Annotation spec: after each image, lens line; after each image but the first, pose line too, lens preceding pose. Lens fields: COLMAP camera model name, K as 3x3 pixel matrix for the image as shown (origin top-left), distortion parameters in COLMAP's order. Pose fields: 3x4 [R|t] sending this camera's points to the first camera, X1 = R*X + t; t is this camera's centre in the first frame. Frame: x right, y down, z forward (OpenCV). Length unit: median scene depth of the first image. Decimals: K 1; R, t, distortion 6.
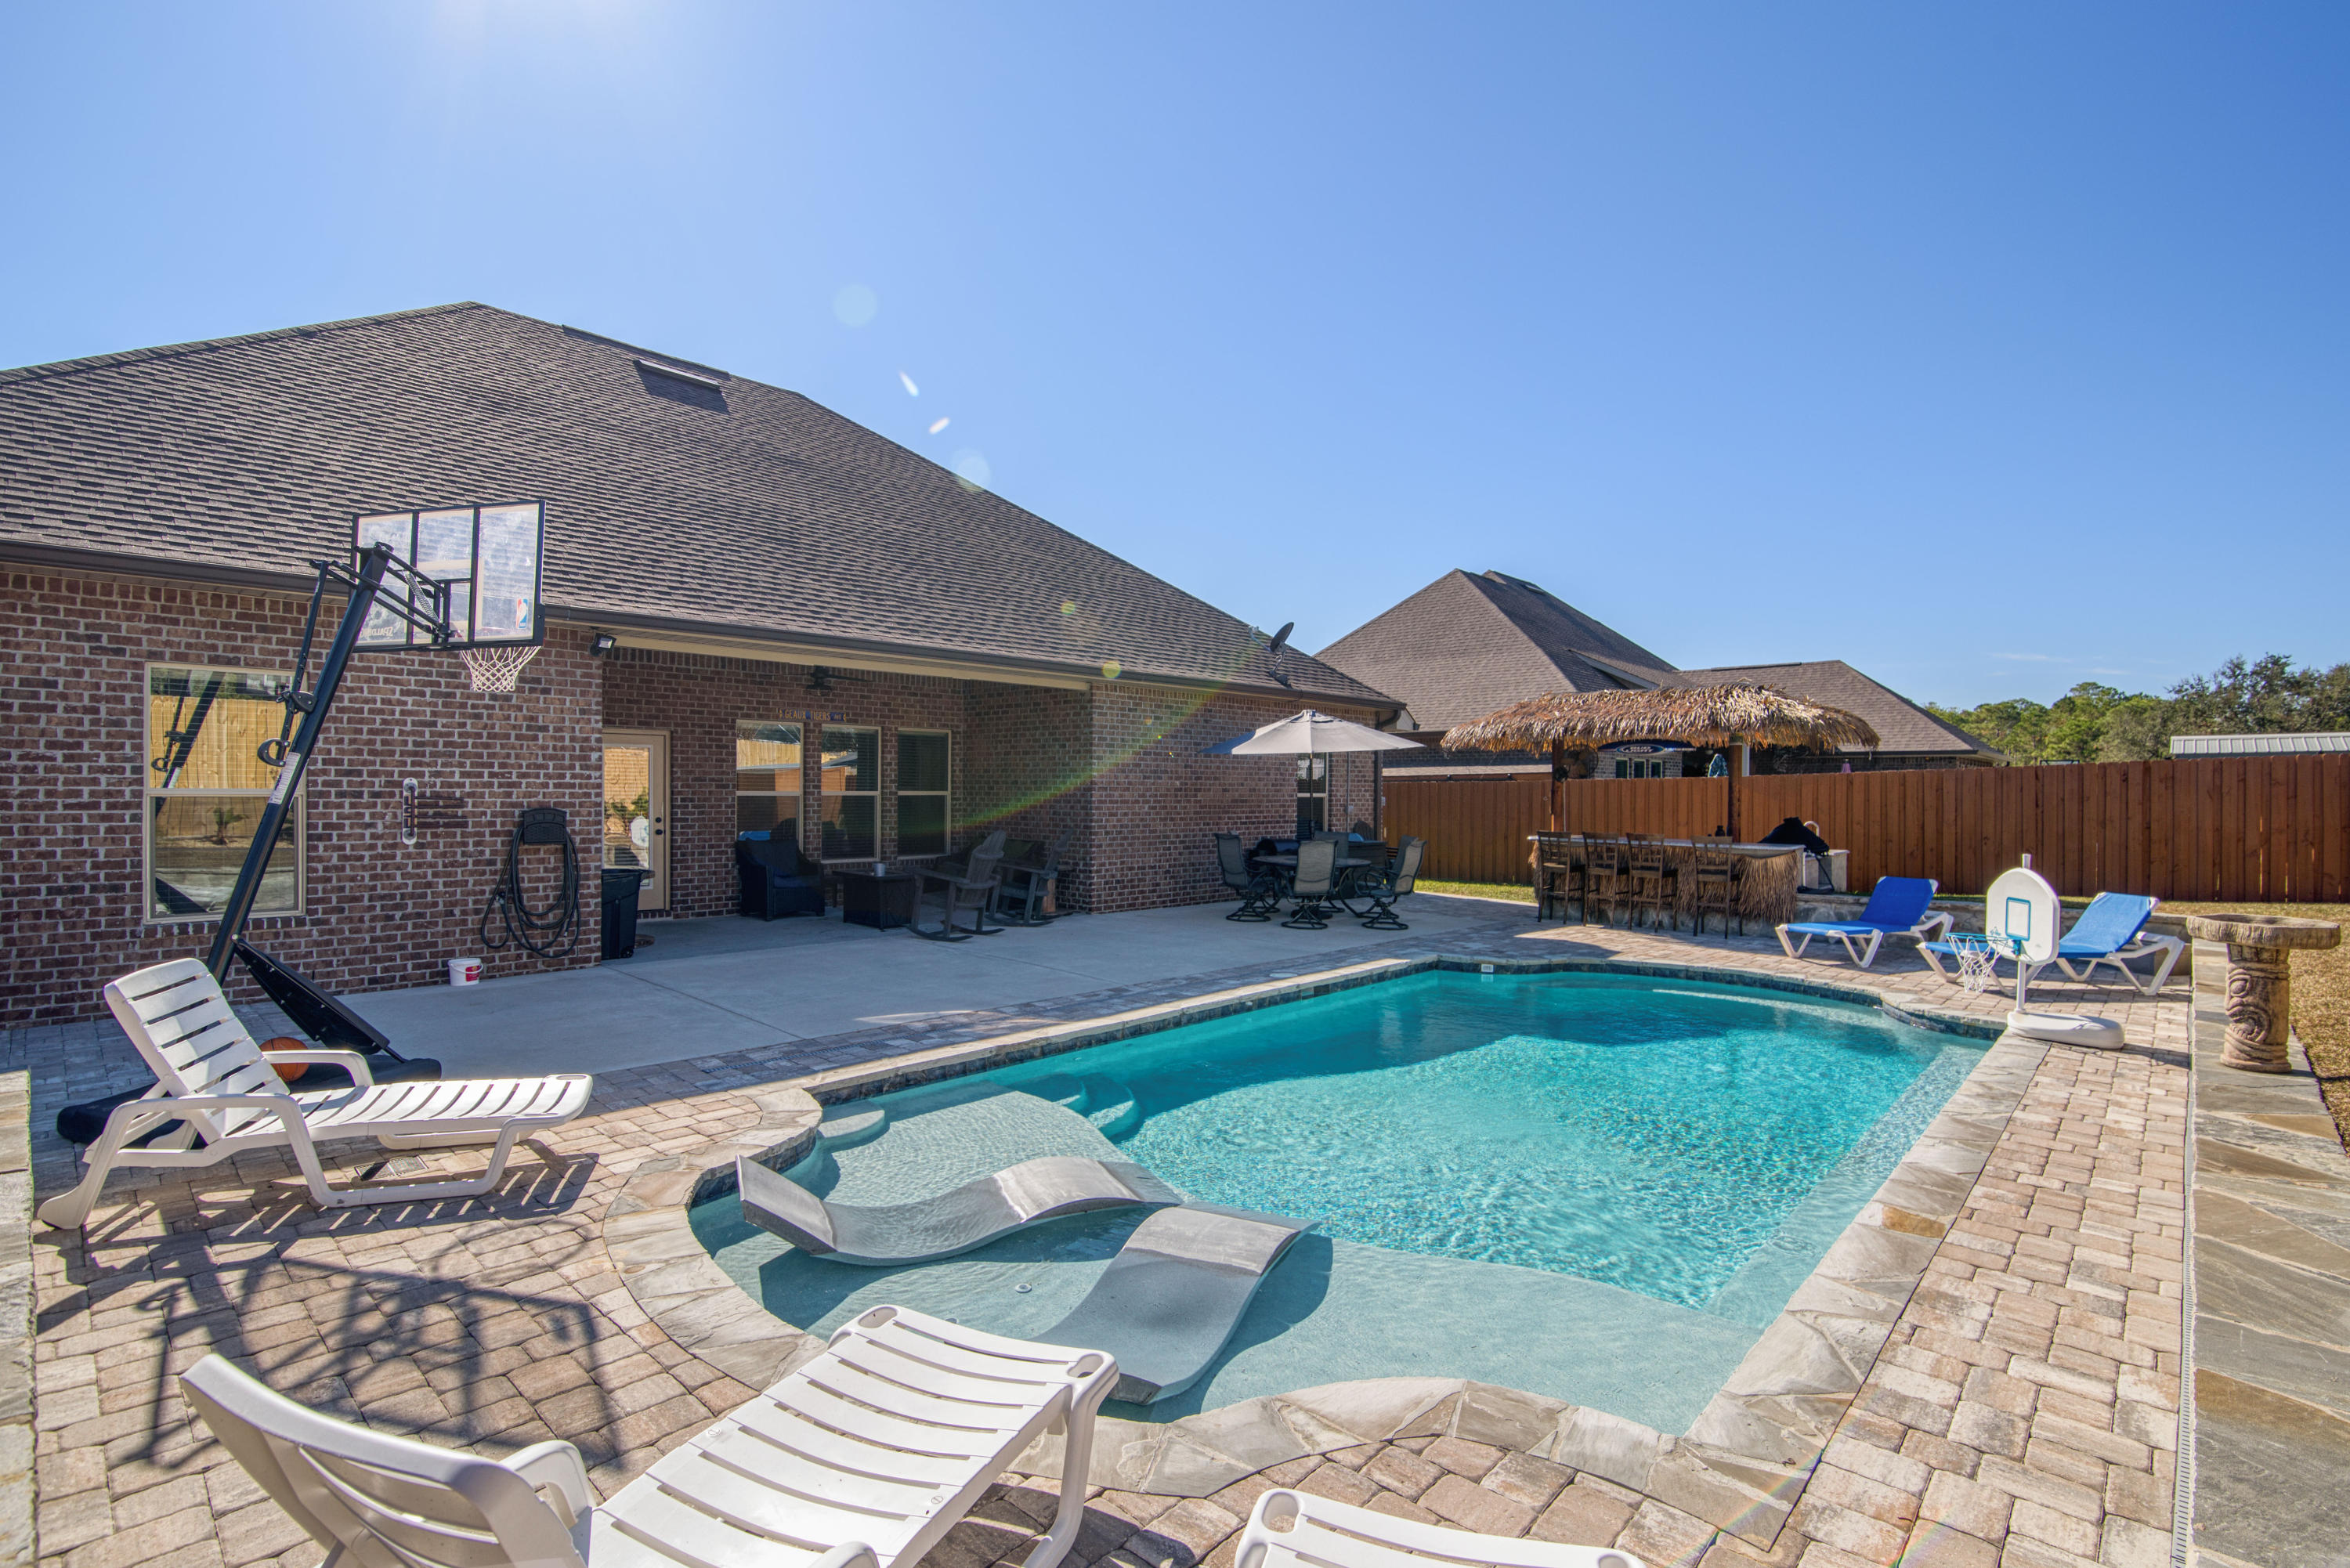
lens RADIAL K [[1084.5, 0, 1193.9], [0, 1084.5, 803.4], [0, 0, 1]] dist [-0.017590, 0.000051]
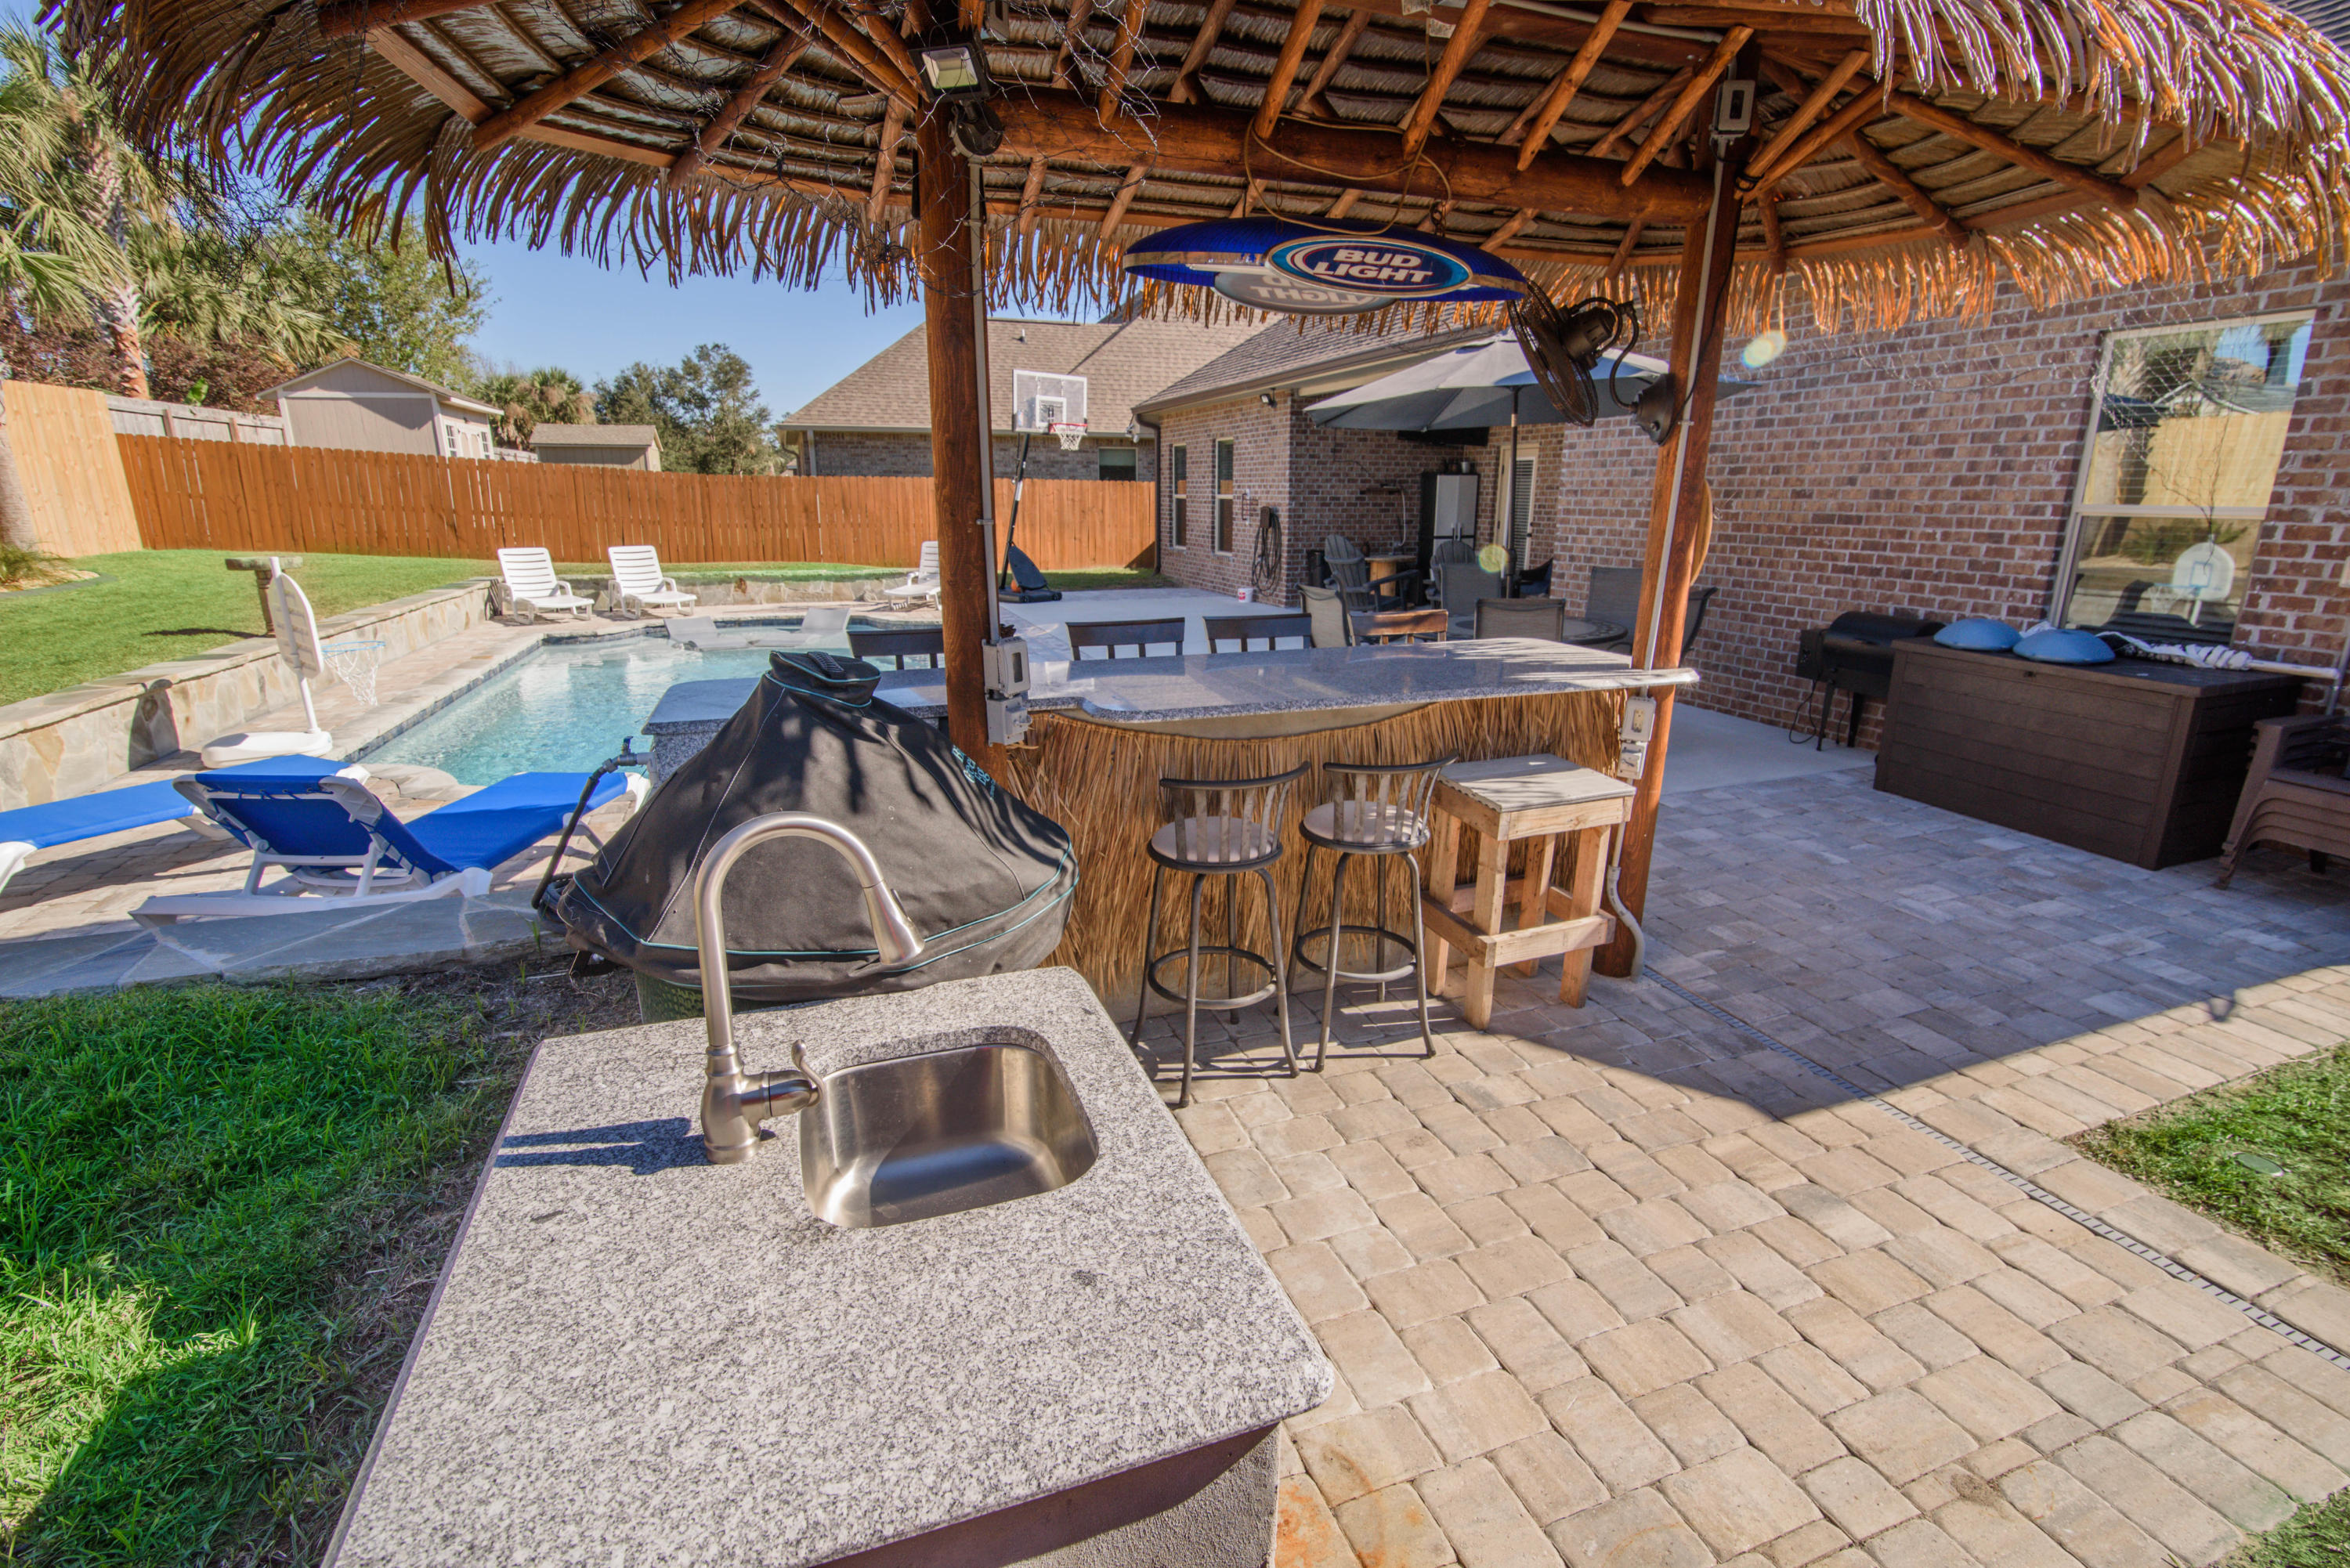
lens RADIAL K [[1084.5, 0, 1188.2], [0, 1084.5, 775.4], [0, 0, 1]] dist [-0.017590, 0.000051]
pose [[-0.459358, 0.214739, -0.861903, 0.659651], [-0.018817, 0.967767, 0.251143, -0.007233], [0.888052, 0.131582, -0.440511, 1.112661]]
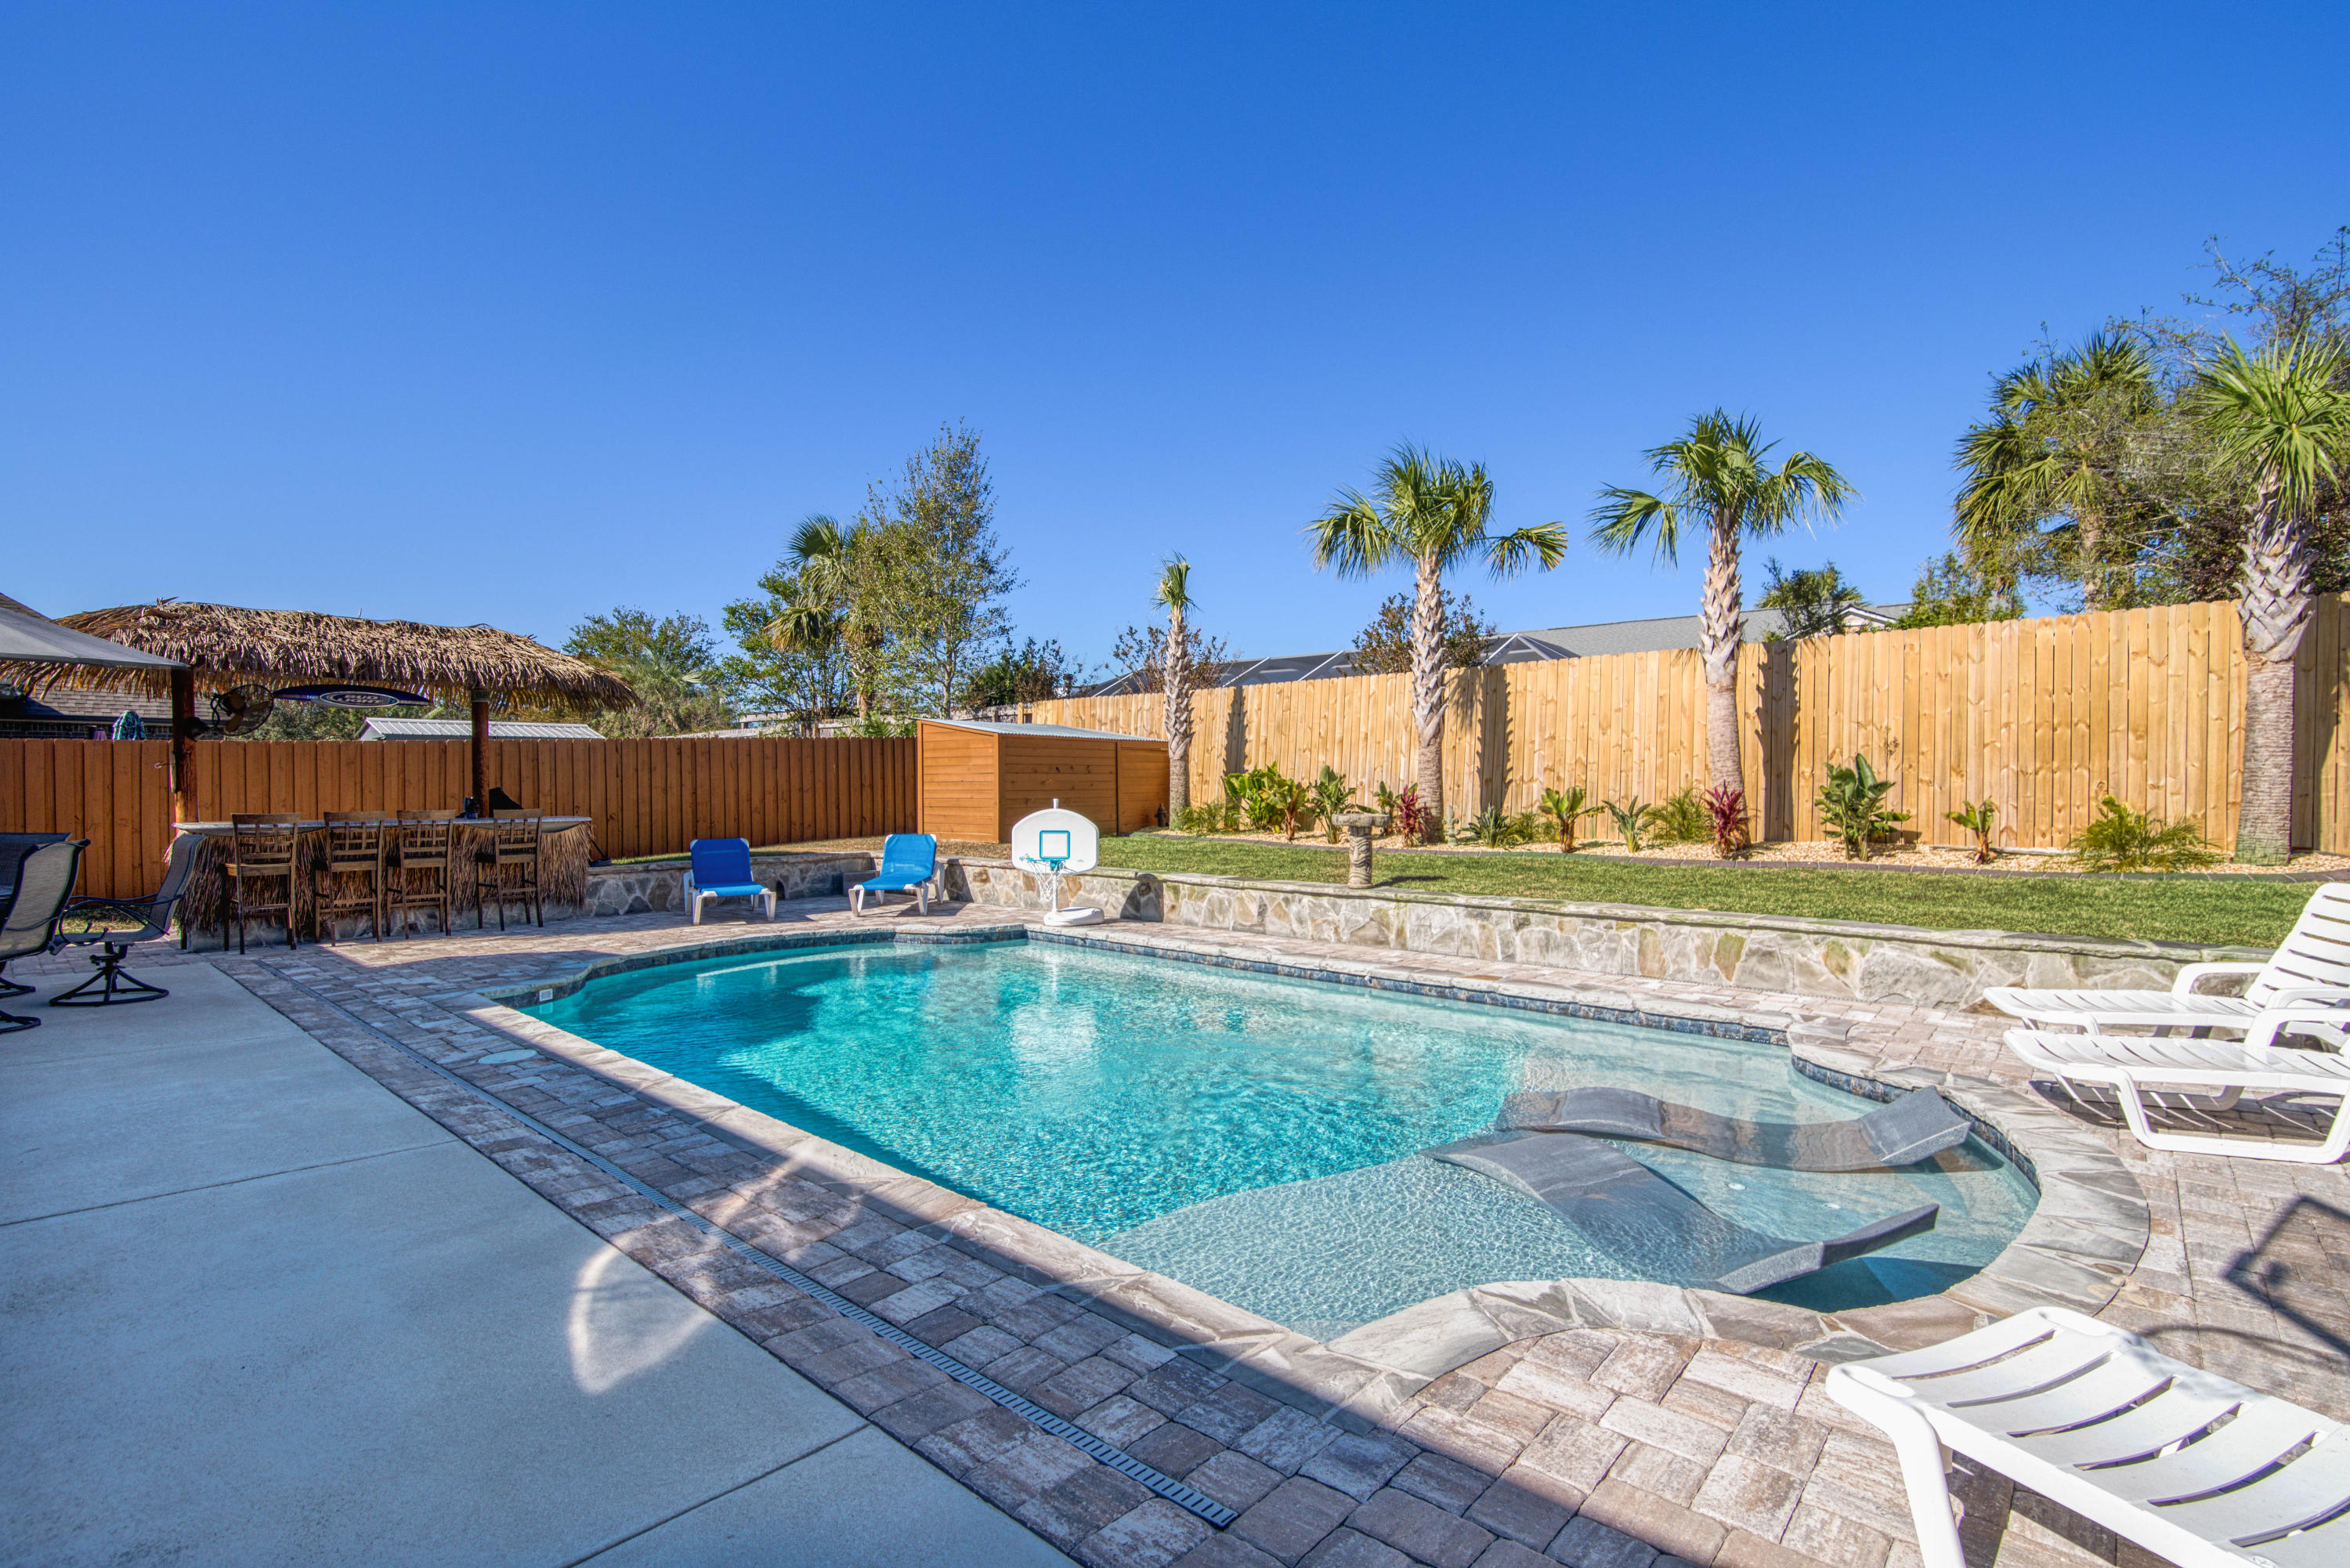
lens RADIAL K [[1084.5, 0, 1199.4], [0, 1084.5, 799.7], [0, 0, 1]] dist [-0.017590, 0.000051]
pose [[-0.034672, -0.022308, 0.999150, -0.350358], [0.013324, 0.999652, 0.022781, 0.010341], [-0.999310, 0.014103, -0.034362, 0.461057]]
